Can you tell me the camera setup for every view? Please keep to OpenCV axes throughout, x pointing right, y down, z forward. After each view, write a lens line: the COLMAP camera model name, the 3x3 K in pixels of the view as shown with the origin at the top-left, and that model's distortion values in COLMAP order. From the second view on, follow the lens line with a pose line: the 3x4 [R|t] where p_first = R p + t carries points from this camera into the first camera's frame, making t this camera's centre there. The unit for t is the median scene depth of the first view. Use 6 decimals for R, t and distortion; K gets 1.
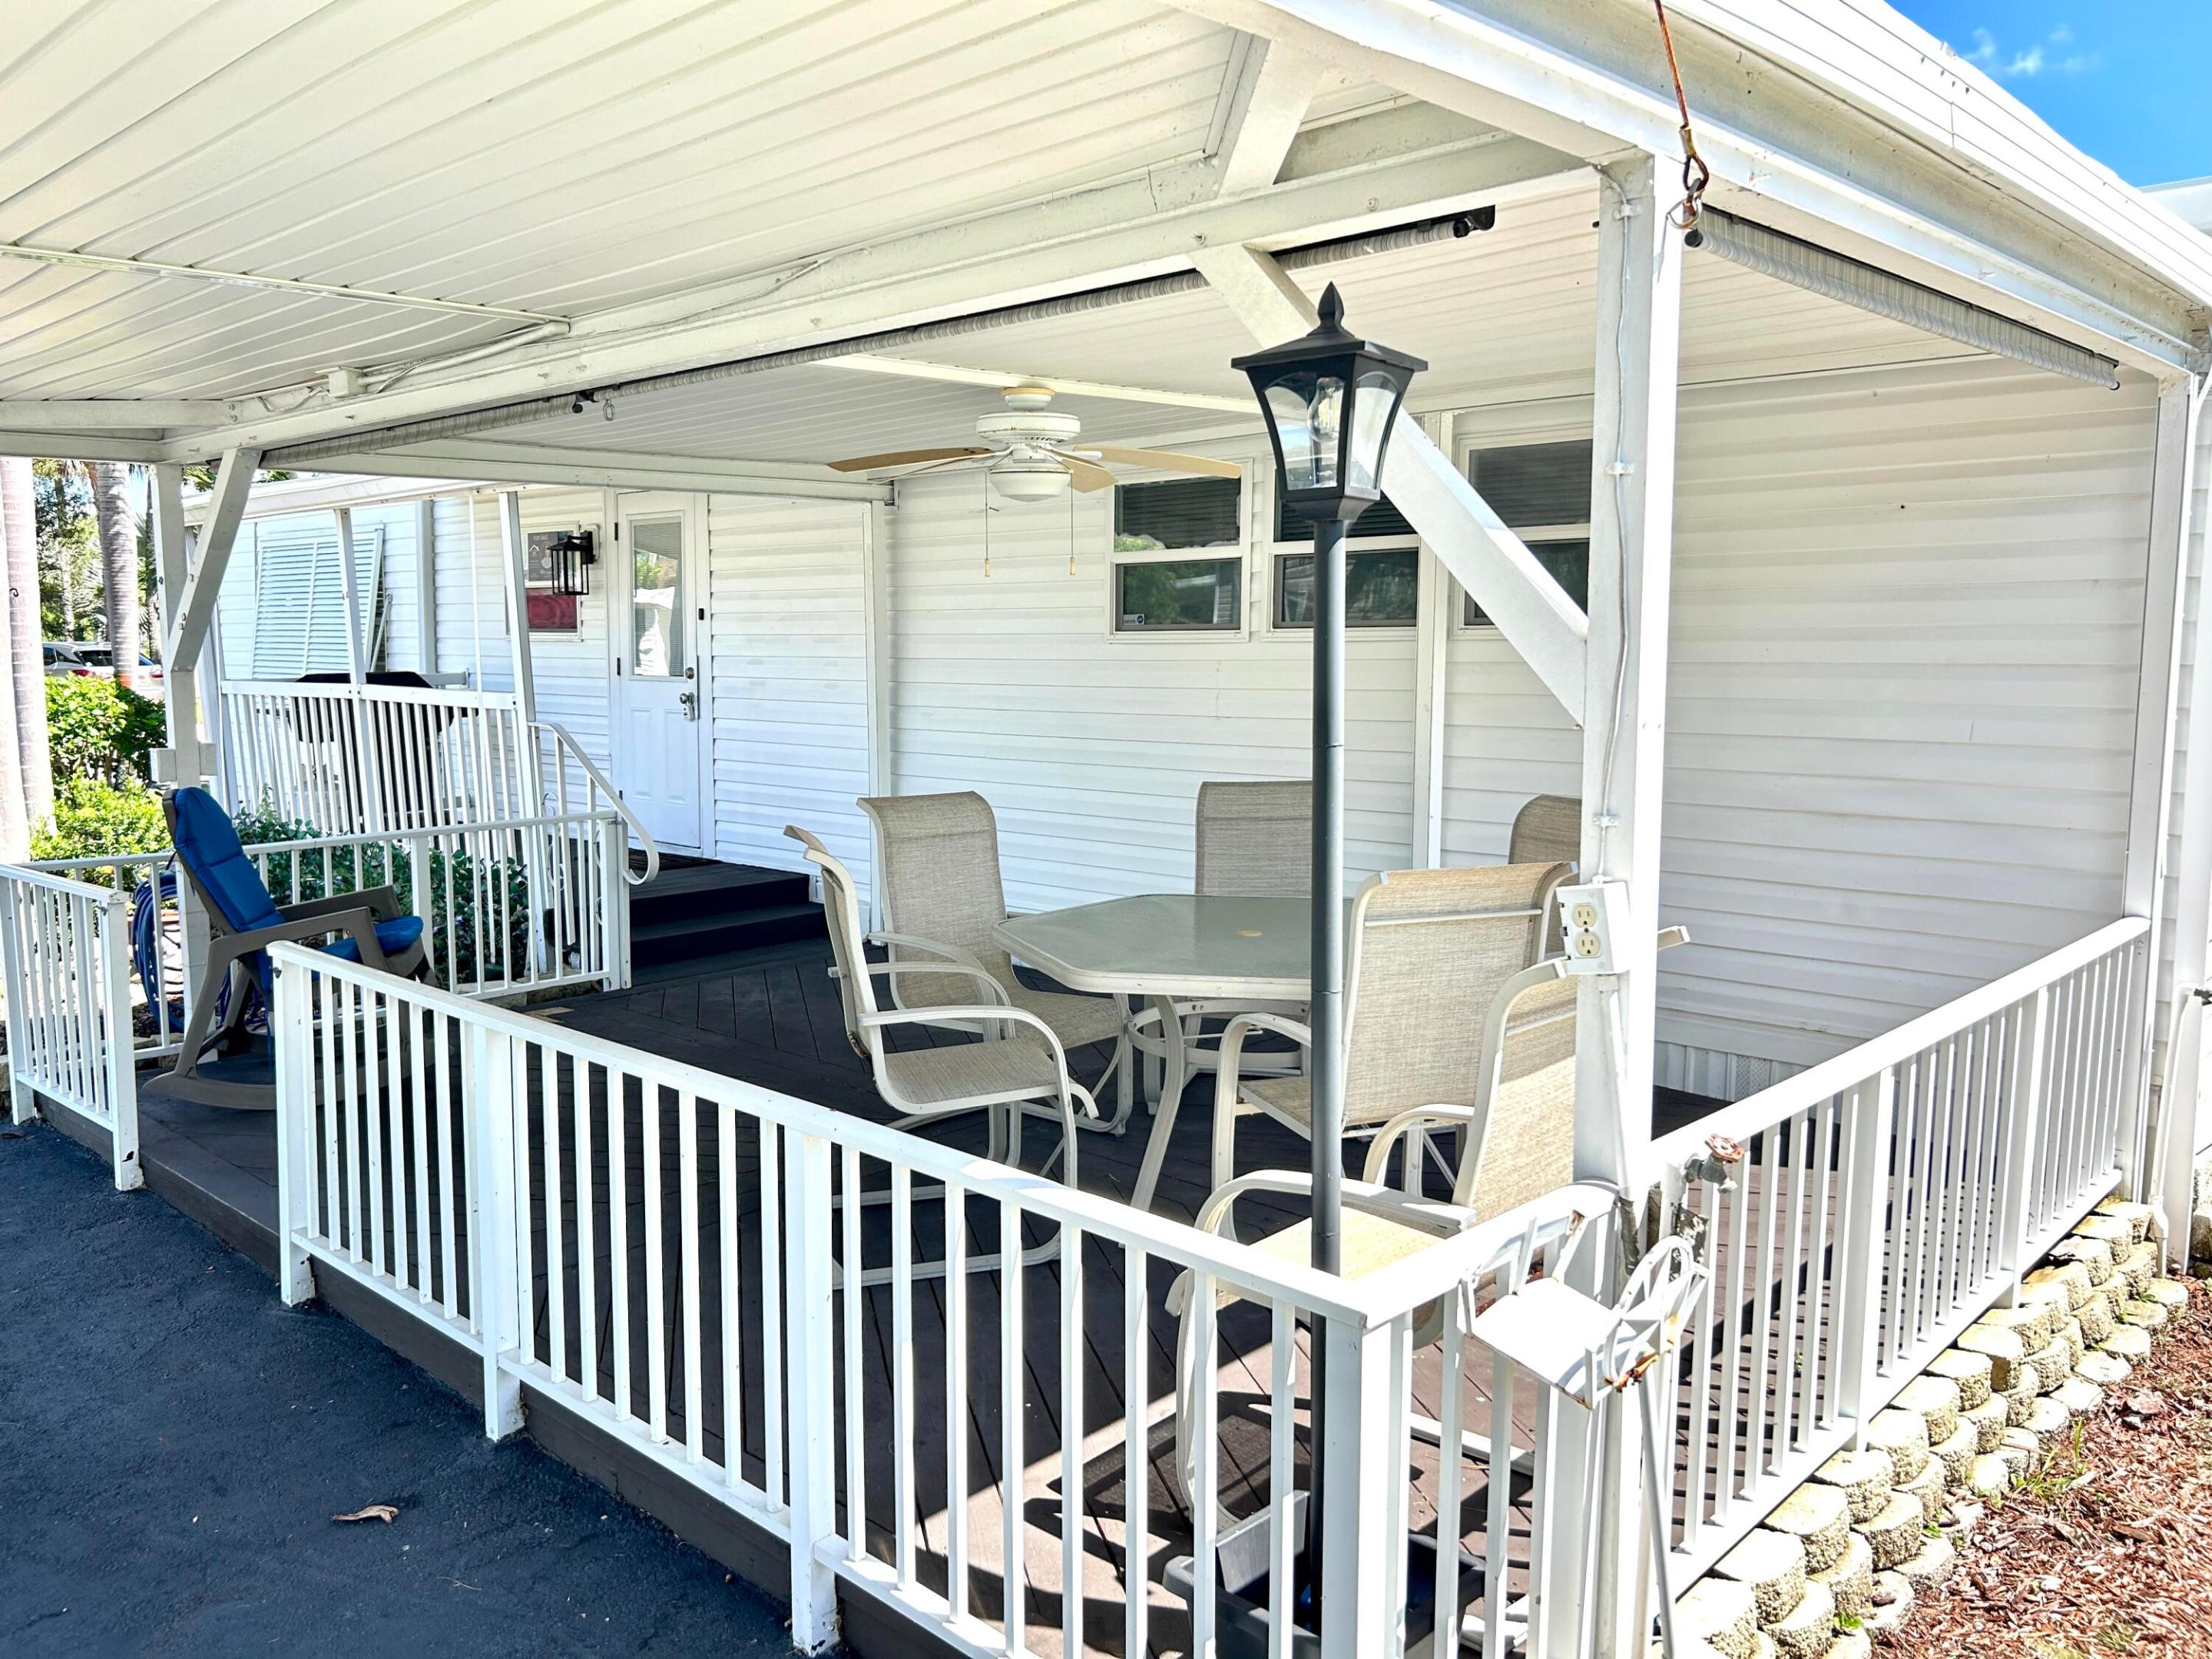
lens RADIAL K [[1679.9, 0, 1120.1], [0, 1679.9, 804.3], [0, 0, 1]] dist [0.066059, -0.072802]
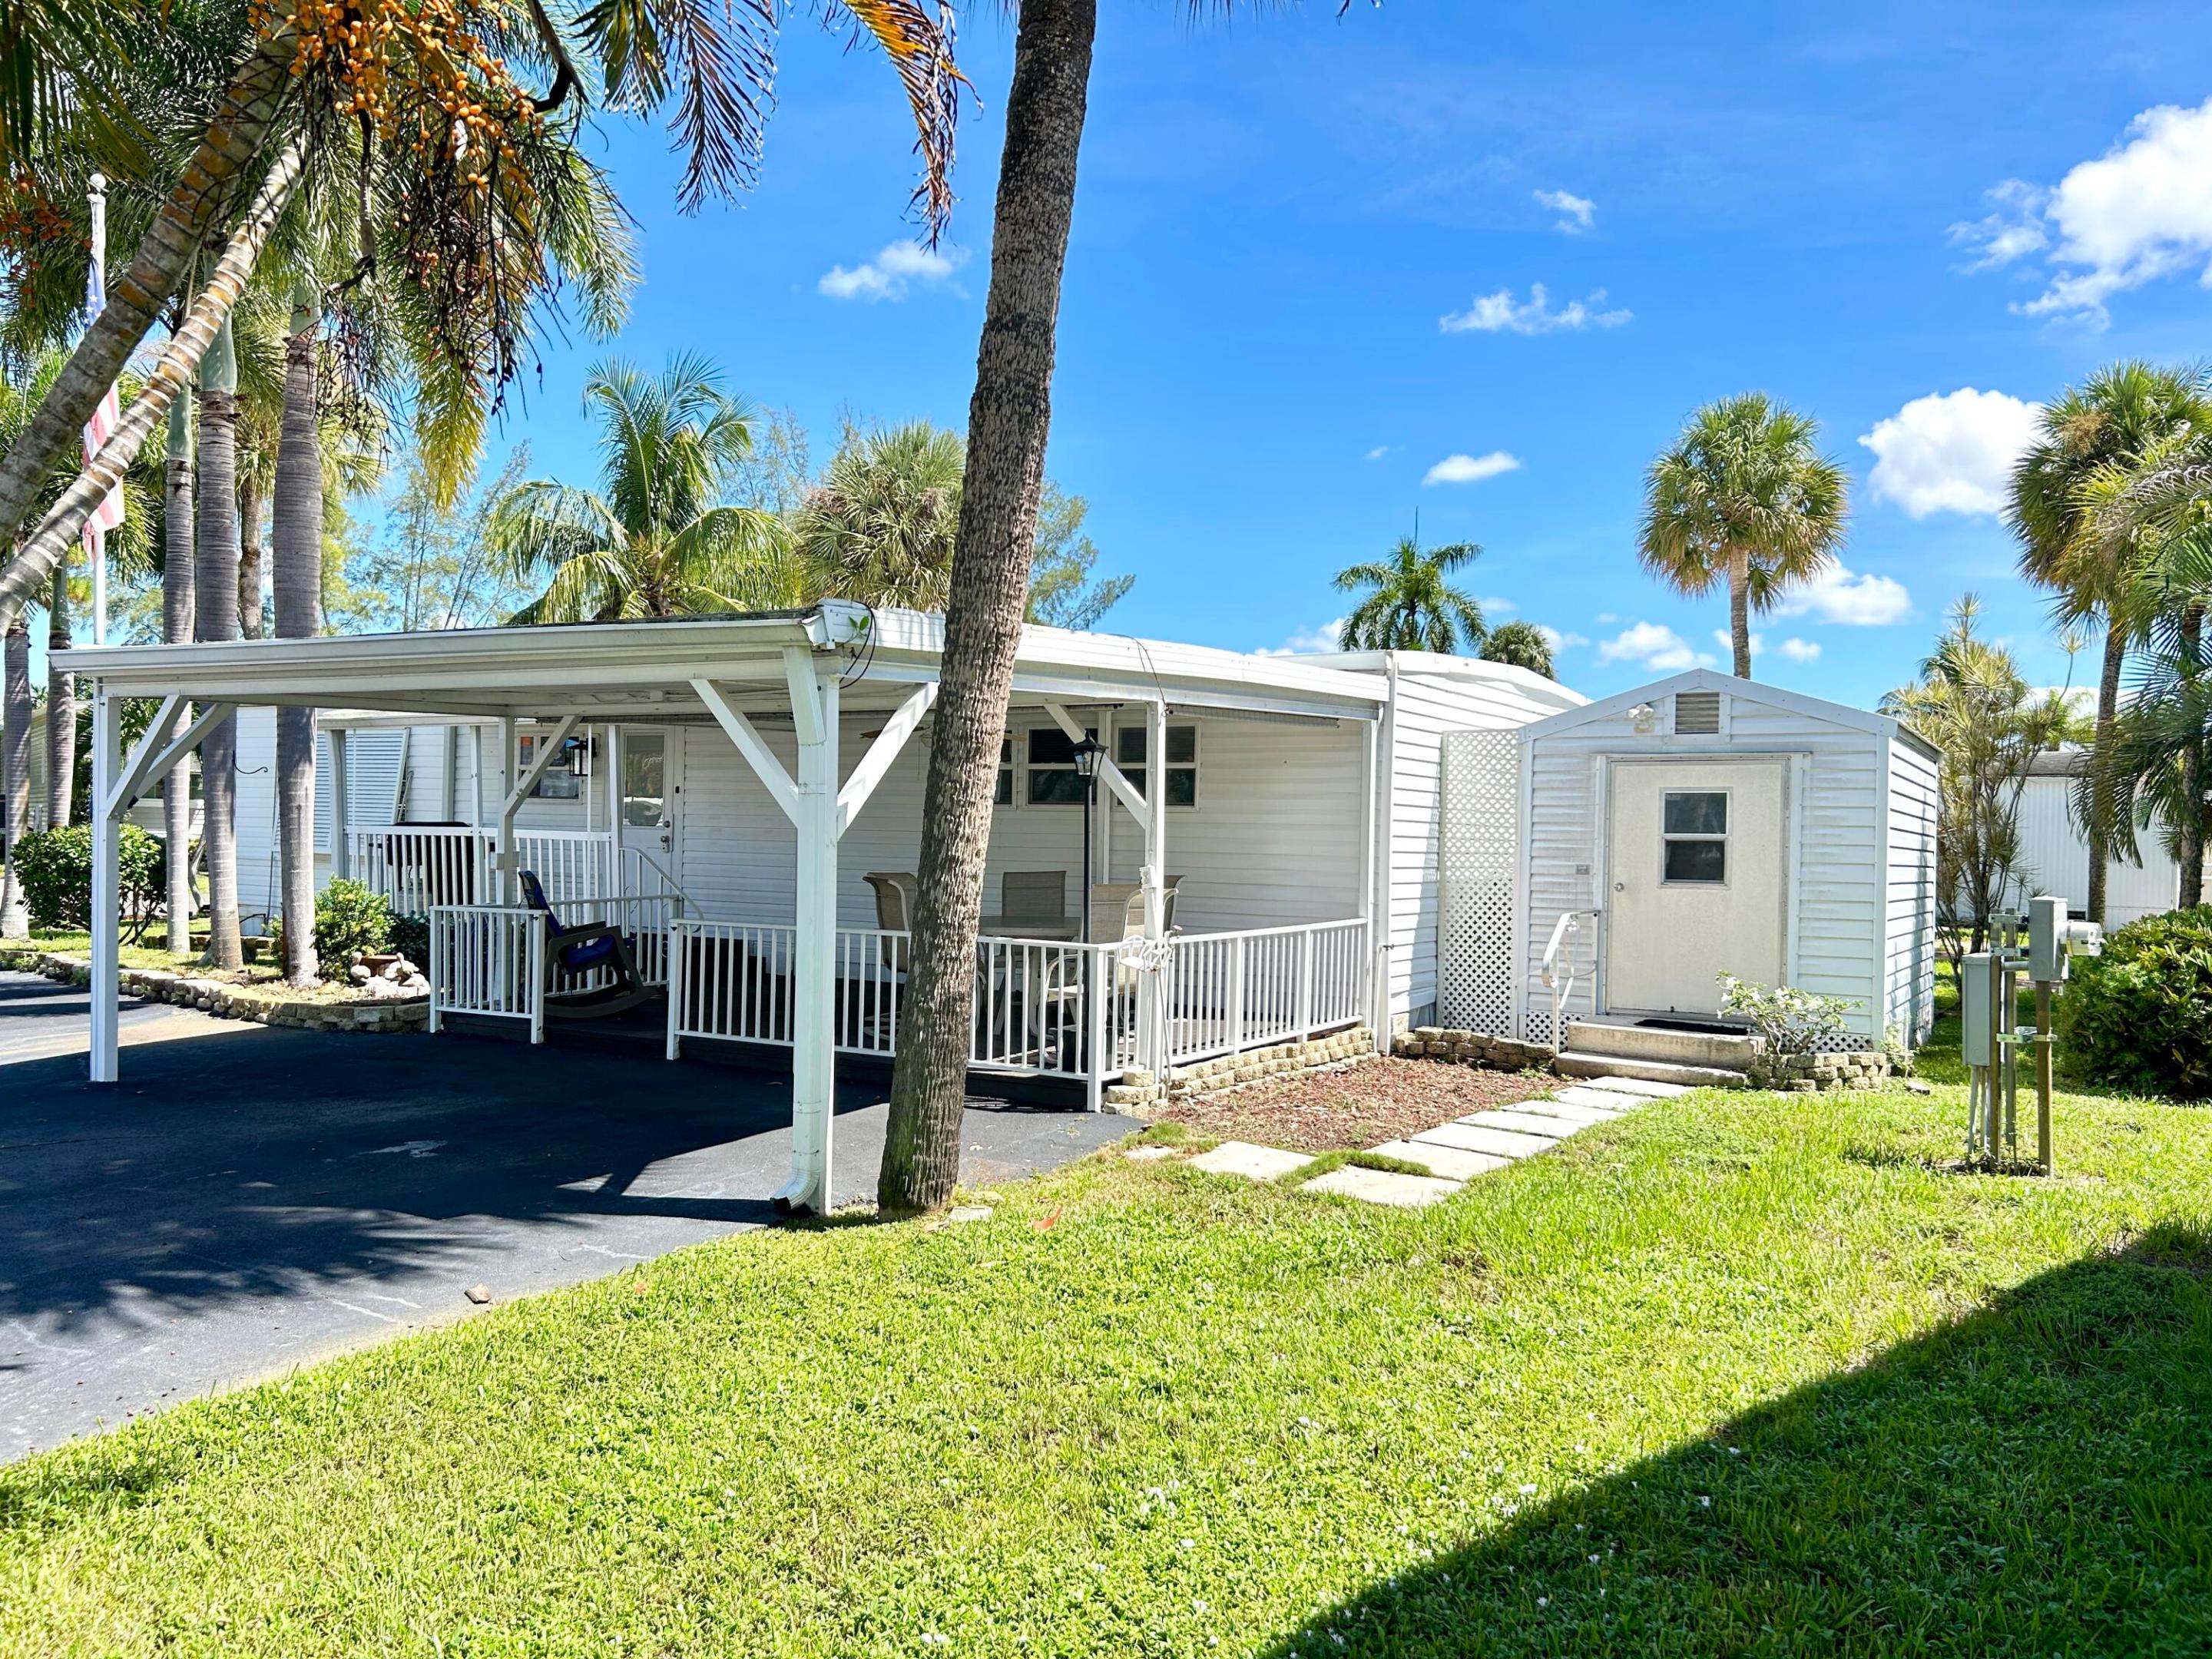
lens RADIAL K [[1679.9, 0, 1120.1], [0, 1679.9, 804.3], [0, 0, 1]] dist [0.066059, -0.072802]
pose [[0.980233, 0.019578, 0.196874, -0.214652], [0.000932, 0.994624, -0.103550, 0.113565], [-0.197843, 0.101687, 0.974945, -1.076973]]
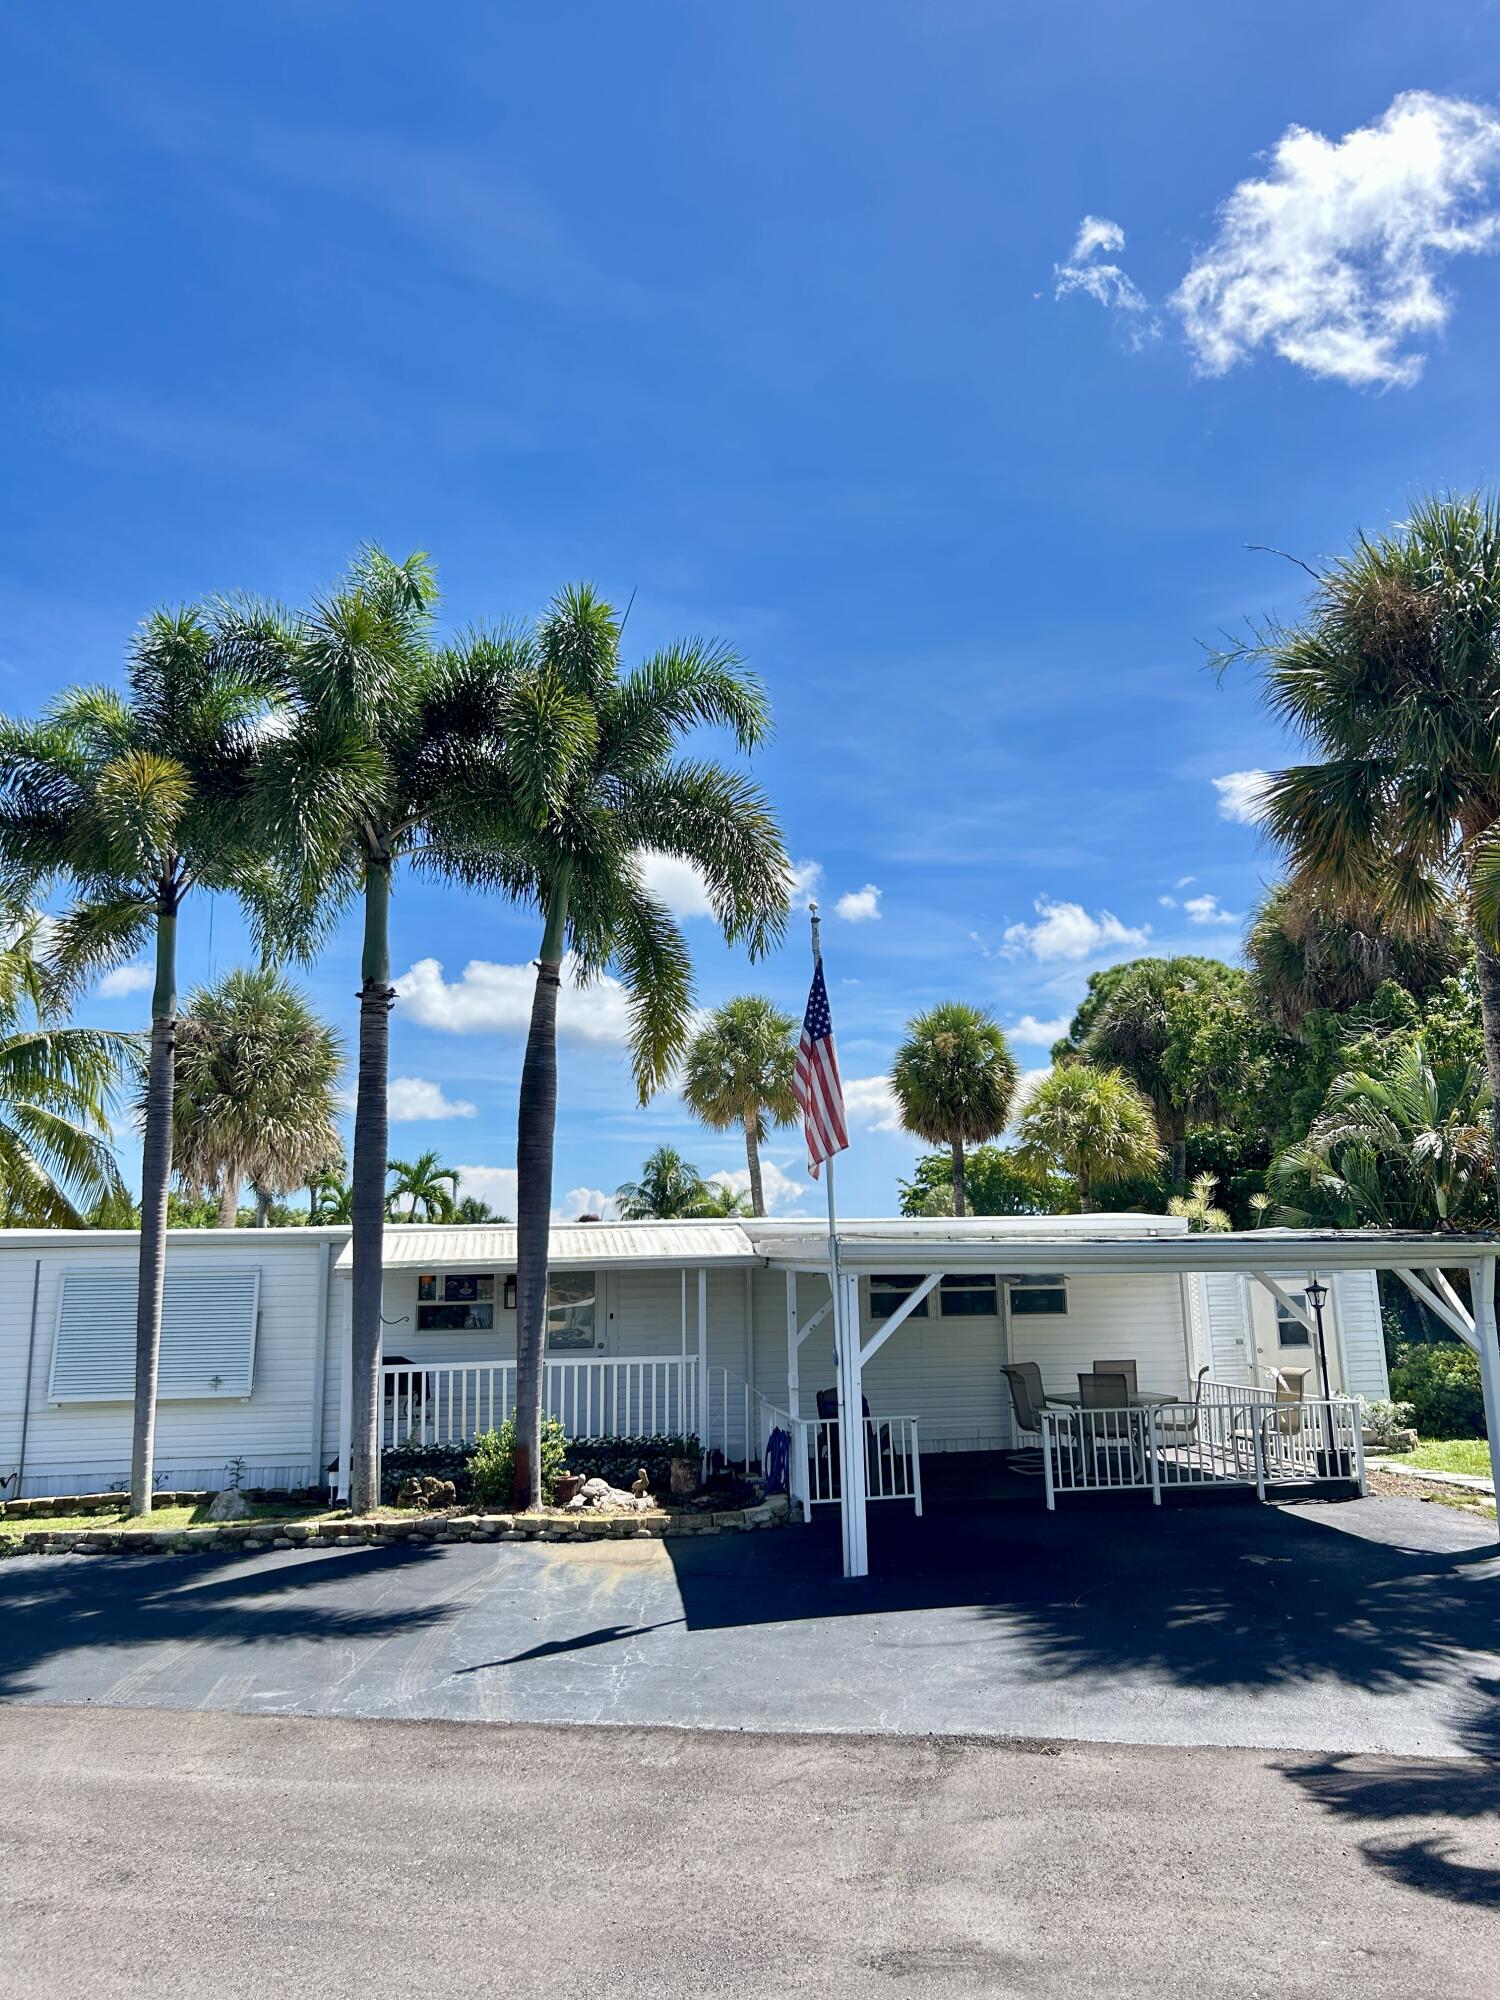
lens RADIAL K [[1518.9, 0, 750.0], [0, 1518.9, 1000.0], [0, 0, 1]] dist [0.066059, -0.072802]
pose [[0.606711, 0.131929, 0.783898, -2.427713], [0.096470, 0.966623, -0.237347, -0.040423], [-0.789047, 0.219624, 0.573734, -0.433049]]
